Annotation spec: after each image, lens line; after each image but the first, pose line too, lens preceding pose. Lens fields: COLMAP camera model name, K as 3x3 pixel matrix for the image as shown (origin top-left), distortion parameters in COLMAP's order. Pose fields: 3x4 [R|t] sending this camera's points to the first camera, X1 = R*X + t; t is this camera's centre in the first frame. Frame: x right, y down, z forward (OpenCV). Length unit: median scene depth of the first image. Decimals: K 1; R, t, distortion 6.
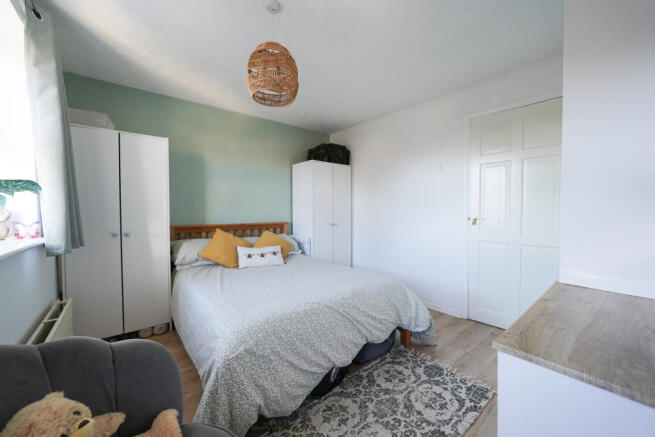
lens RADIAL K [[253.2, 0, 327.5], [0, 253.2, 218.5], [0, 0, 1]] dist [-0.000882, -0.000013]
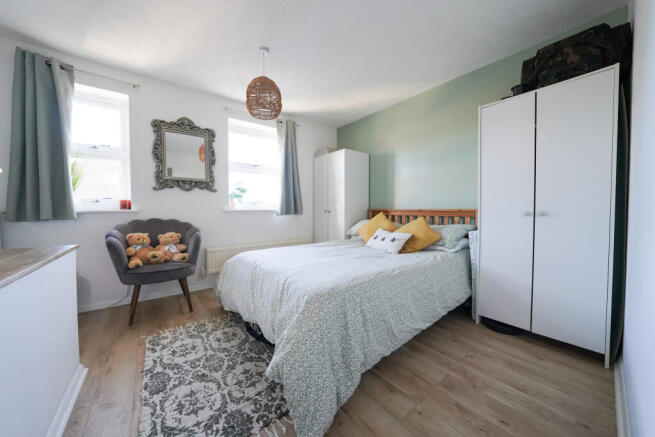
lens RADIAL K [[233.6, 0, 325.9], [0, 233.6, 214.8], [0, 0, 1]] dist [-0.000848, 0.000071]
pose [[-0.042757, 0.028911, -0.998667, 1.140529], [-0.032359, 0.999017, 0.030306, 0.052282], [0.998561, 0.033612, -0.041779, 1.425193]]
